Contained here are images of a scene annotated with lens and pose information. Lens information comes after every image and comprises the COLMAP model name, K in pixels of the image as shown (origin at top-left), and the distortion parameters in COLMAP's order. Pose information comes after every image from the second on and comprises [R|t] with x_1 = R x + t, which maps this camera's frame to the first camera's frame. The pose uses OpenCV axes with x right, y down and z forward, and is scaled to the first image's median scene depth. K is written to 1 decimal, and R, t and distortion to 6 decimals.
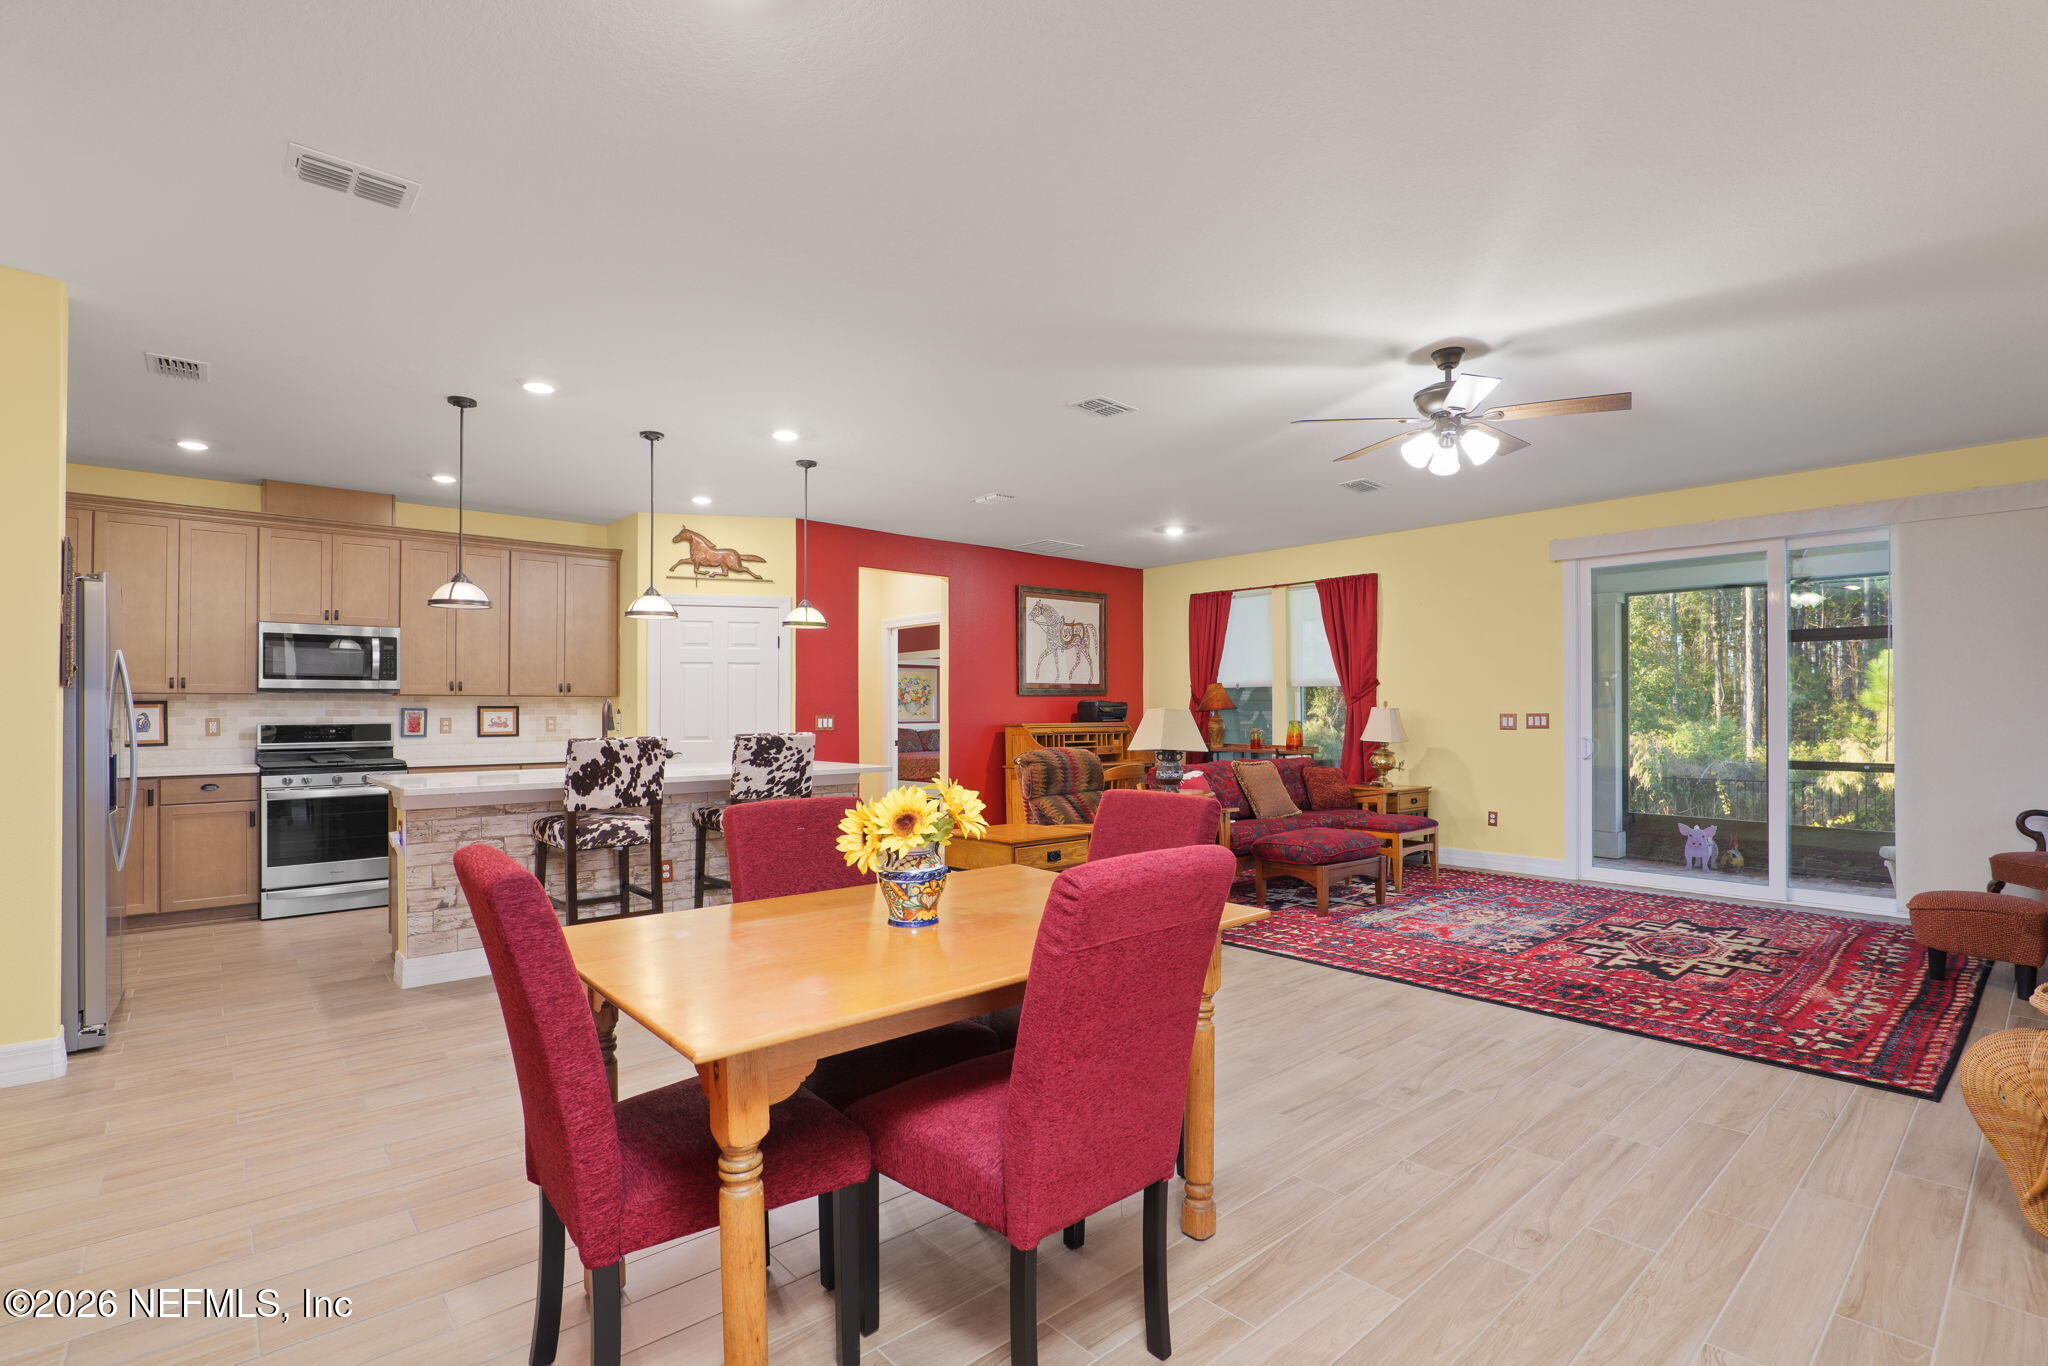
lens RADIAL K [[957.3, 0, 1024.9], [0, 957.3, 711.3], [0, 0, 1]] dist [-0.011423, 0.000426]
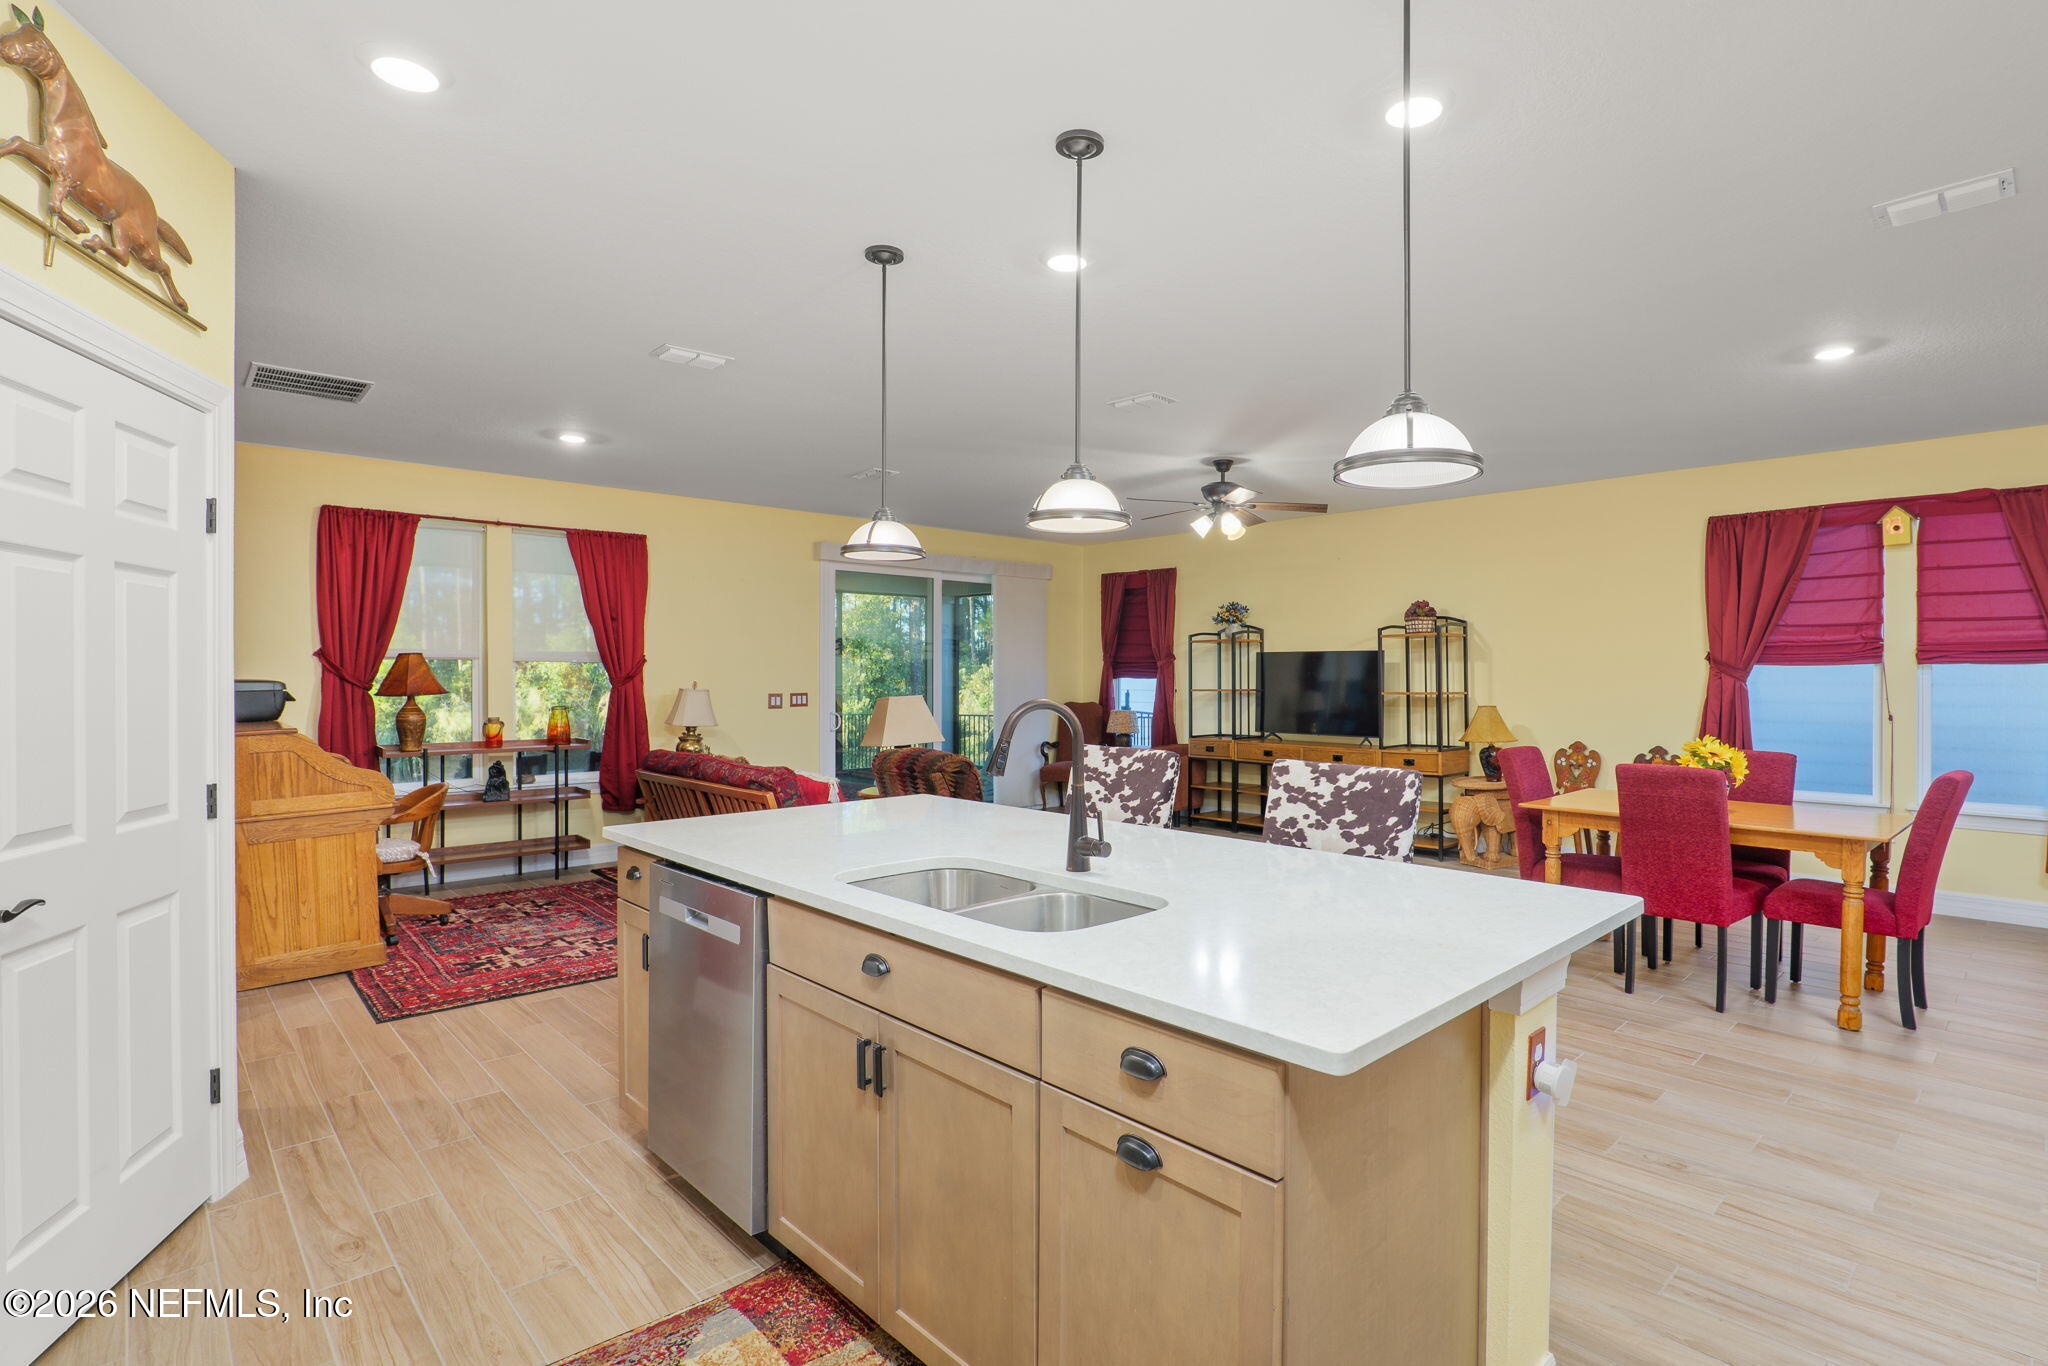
lens RADIAL K [[999.8, 0, 1079.5], [0, 999.8, 647.6], [0, 0, 1]] dist [-0.014051, 0.000231]
pose [[-0.057835, 0.030960, 0.997846, -1.077849], [-0.000498, 0.999518, -0.031041, -0.024372], [-0.998326, -0.002292, -0.057792, 1.236484]]
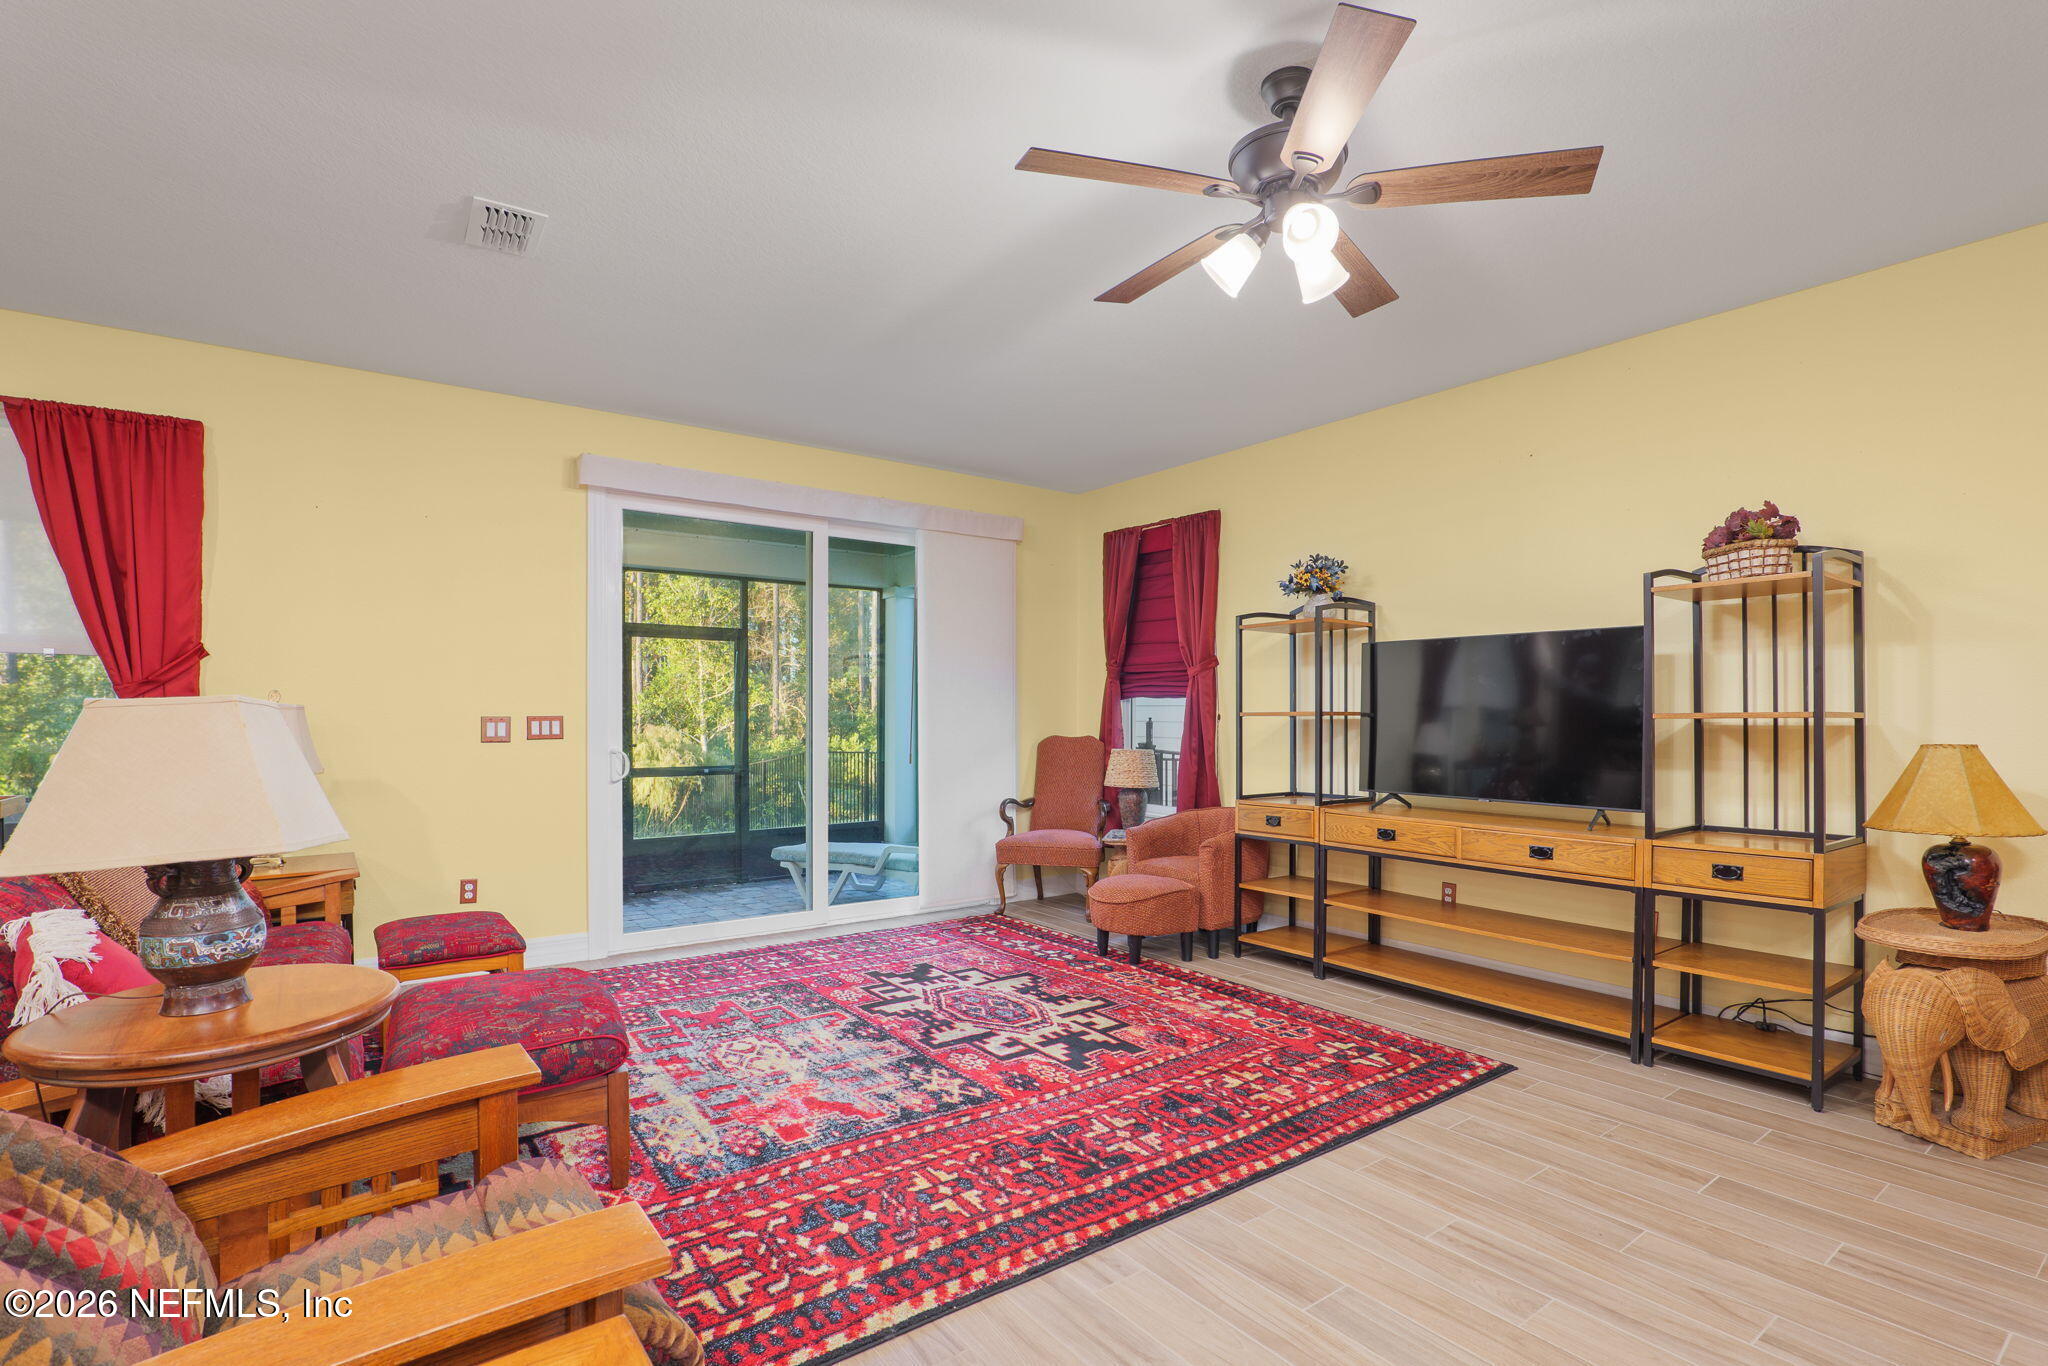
lens RADIAL K [[957.3, 0, 1024.9], [0, 957.3, 711.3], [0, 0, 1]] dist [-0.011423, 0.000426]
pose [[0.088956, 0.008697, 0.995998, -0.131363], [-0.001910, 0.999962, -0.008561, 0.006292], [-0.996034, -0.001141, 0.088969, 1.032008]]
